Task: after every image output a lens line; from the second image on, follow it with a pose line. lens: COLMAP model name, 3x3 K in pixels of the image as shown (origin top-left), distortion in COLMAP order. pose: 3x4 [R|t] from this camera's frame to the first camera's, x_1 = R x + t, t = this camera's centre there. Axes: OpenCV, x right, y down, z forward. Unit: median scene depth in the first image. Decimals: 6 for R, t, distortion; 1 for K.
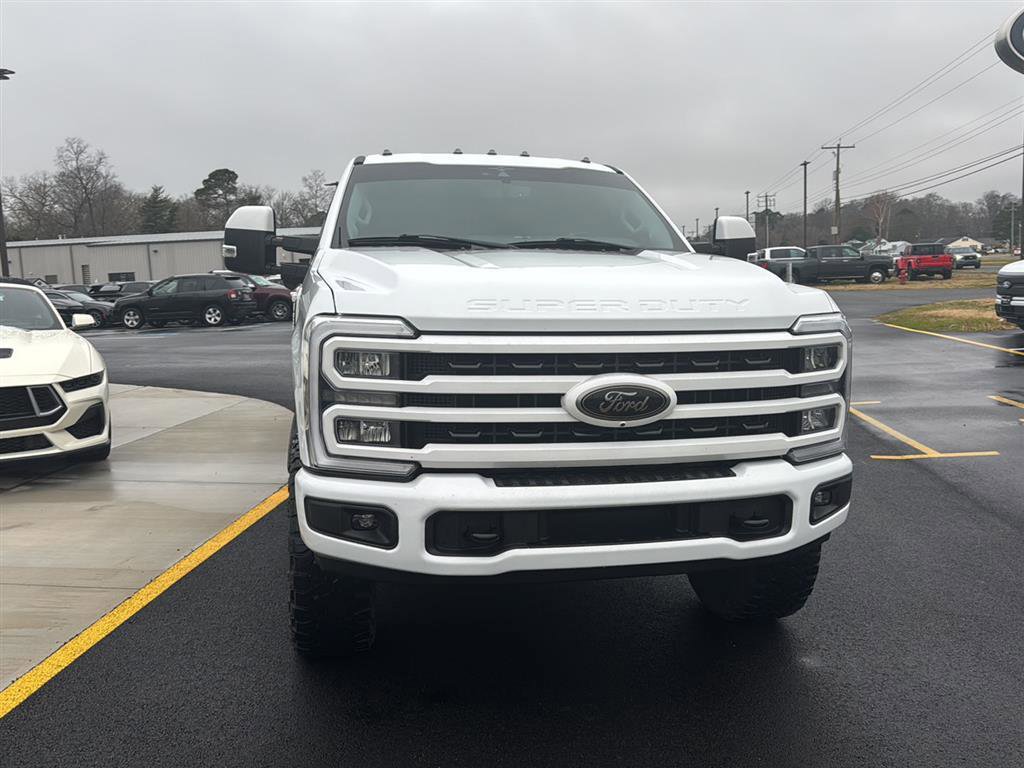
lens RADIAL K [[903.5, 0, 517.9], [0, 903.5, 380.9], [0, 0, 1]] dist [0.147411, -0.285017]
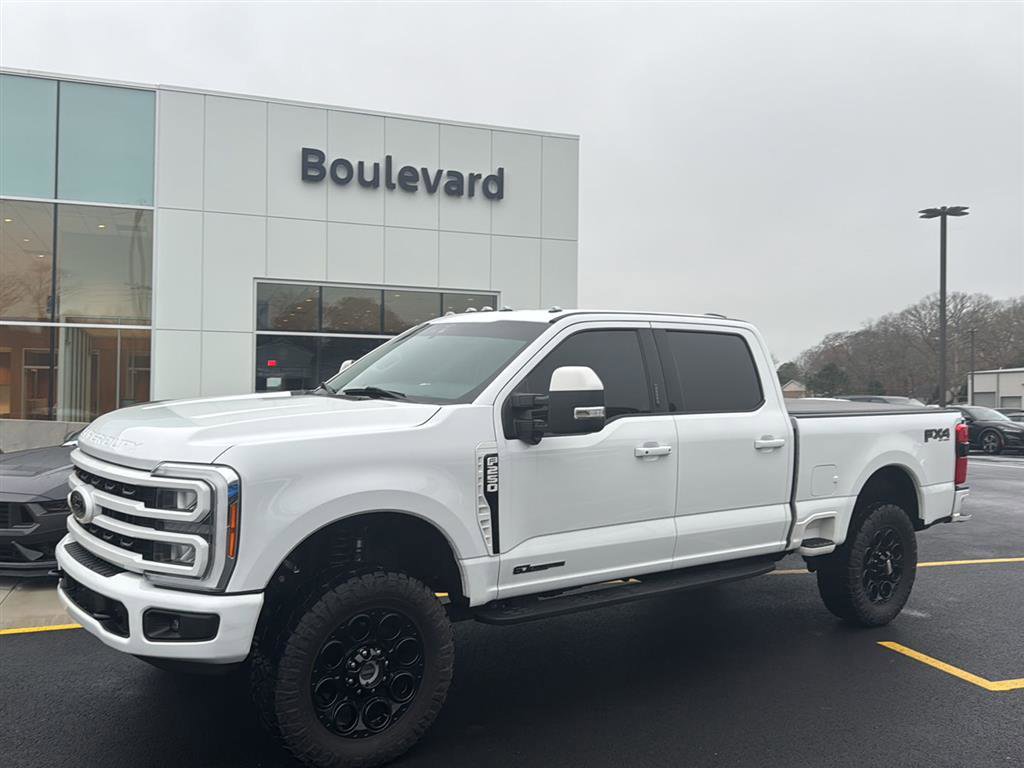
lens RADIAL K [[904.6, 0, 521.6], [0, 904.6, 372.4], [0, 0, 1]] dist [0.189678, -0.402040]
pose [[0.440192, 0.011572, -0.897829, 1.612680], [-0.133399, 0.989663, -0.052647, -0.187090], [0.887939, 0.142944, 0.437185, 0.870182]]
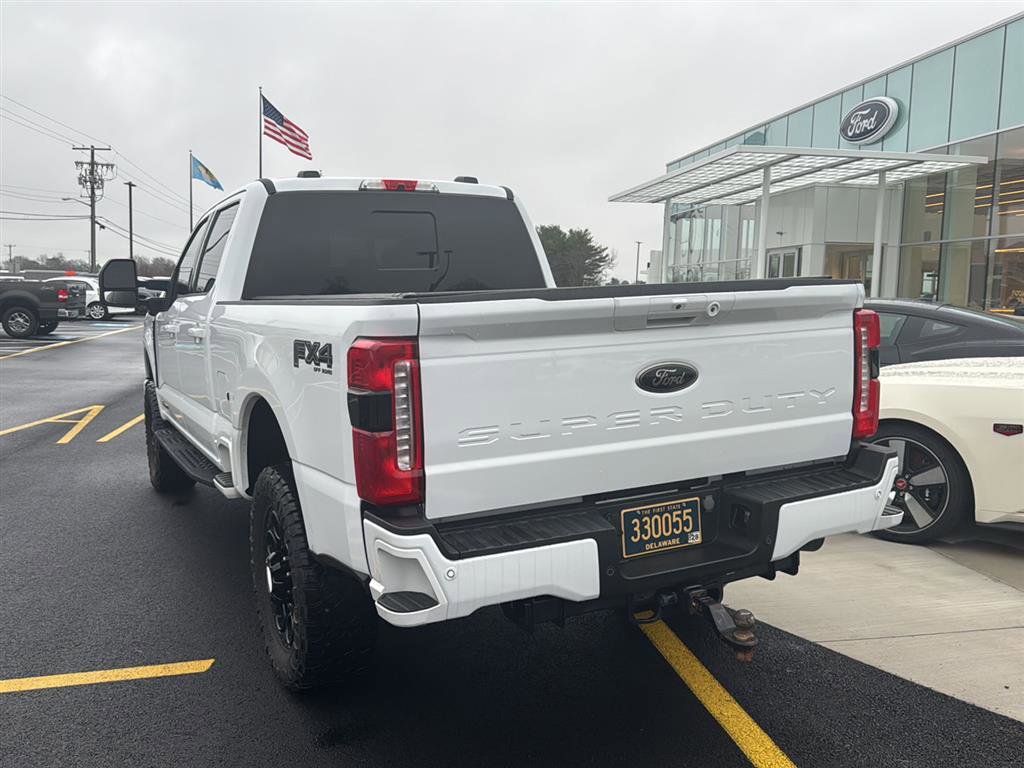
lens RADIAL K [[903.5, 0, 517.9], [0, 903.5, 380.9], [0, 0, 1]] dist [0.147411, -0.285017]
pose [[-0.966546, 0.046210, -0.252295, 0.065390], [-0.011339, 0.974977, 0.222015, -0.475012], [0.256241, 0.217448, -0.941837, 3.723141]]
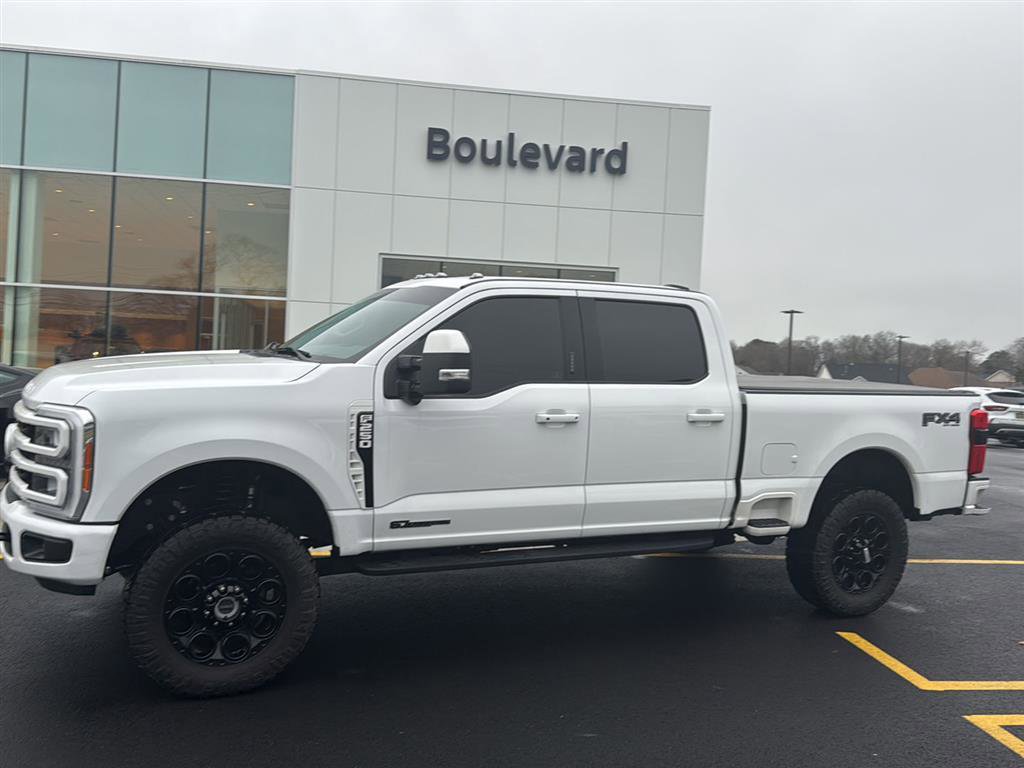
lens RADIAL K [[904.6, 0, 521.6], [0, 904.6, 372.4], [0, 0, 1]] dist [0.189678, -0.402040]
pose [[0.255675, 0.042654, -0.965821, 1.810378], [-0.167783, 0.985824, -0.000878, -0.233556], [0.952092, 0.162273, 0.259207, 1.313970]]
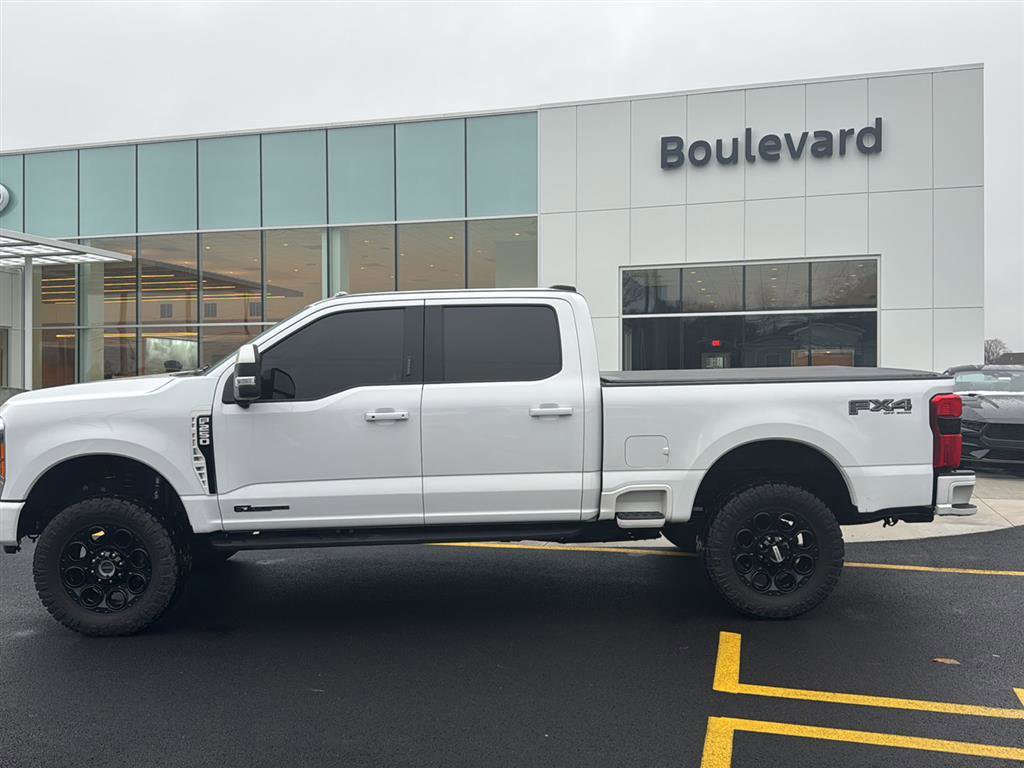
lens RADIAL K [[899.2, 0, 512.0], [0, 899.2, 384.0], [0, 0, 1]] dist [0.151101, -0.291468]
pose [[-0.168190, 0.041041, -0.984900, 1.985177], [-0.110266, 0.992079, 0.060170, -0.365063], [0.979568, 0.118721, -0.162332, 2.344839]]
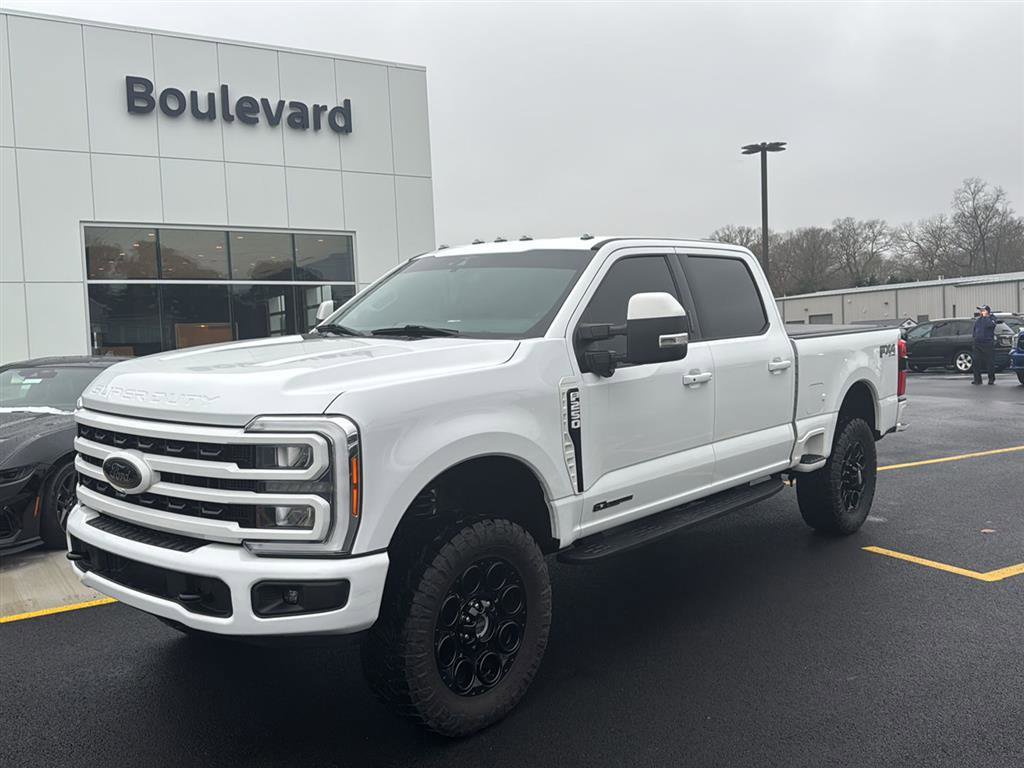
lens RADIAL K [[903.5, 0, 517.9], [0, 903.5, 380.9], [0, 0, 1]] dist [0.147411, -0.285017]
pose [[0.613350, 0.045650, -0.788491, 1.319916], [-0.078165, 0.996936, -0.003084, -0.130263], [0.785934, 0.063524, 0.615038, 0.583371]]
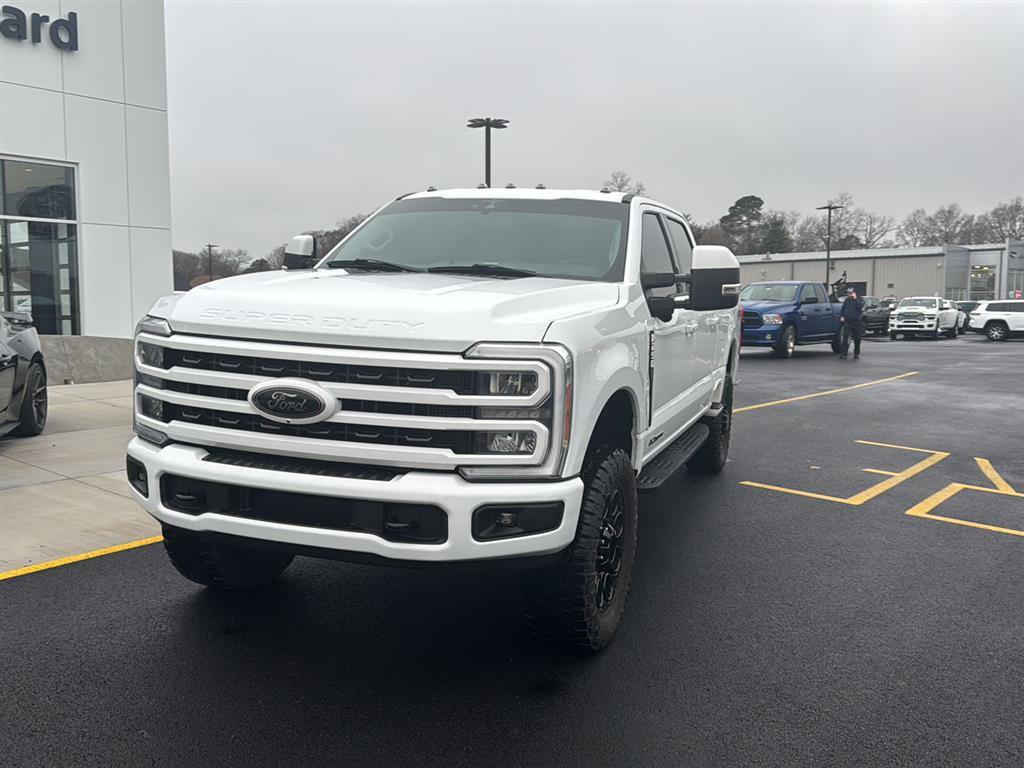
lens RADIAL K [[903.0, 0, 519.4], [0, 903.0, 381.6], [0, 0, 1]] dist [0.107213, -0.155499]
pose [[0.850702, 0.084336, -0.518838, 0.893270], [-0.097358, 0.995247, 0.002145, -0.031683], [0.516553, 0.048688, 0.854870, 0.133778]]
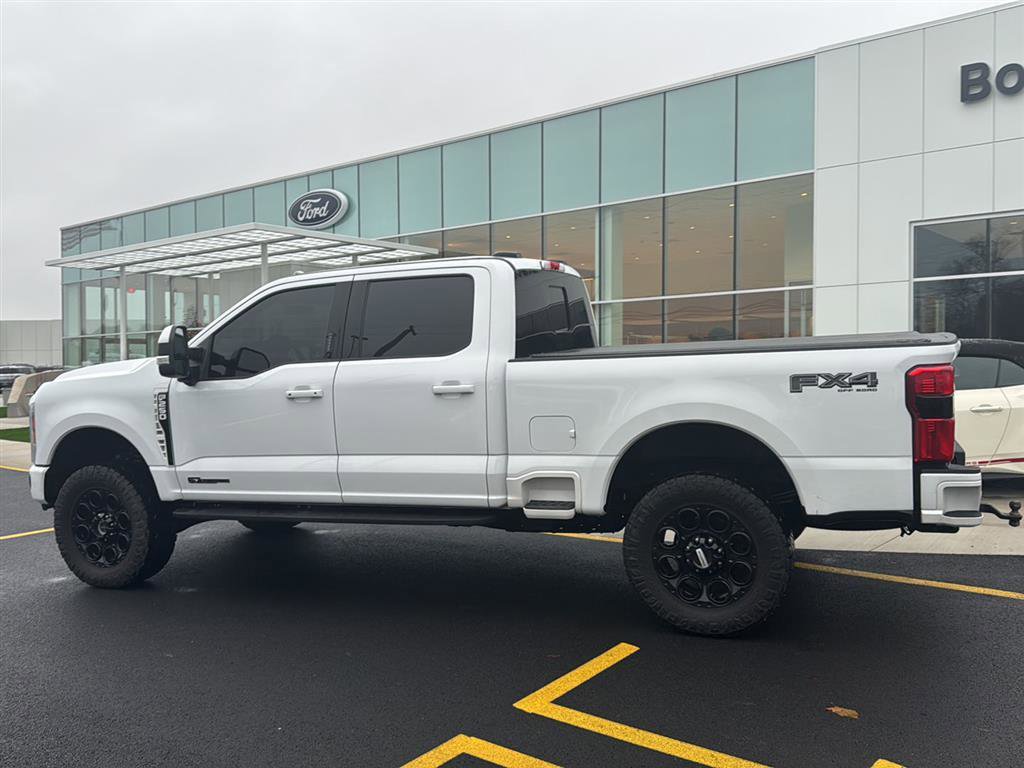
lens RADIAL K [[903.5, 0, 517.9], [0, 903.5, 380.9], [0, 0, 1]] dist [0.147411, -0.285017]
pose [[-0.549642, 0.061975, -0.833098, 1.533130], [-0.064565, 0.991110, 0.116327, -0.430409], [0.832901, 0.117727, -0.540755, 3.154148]]
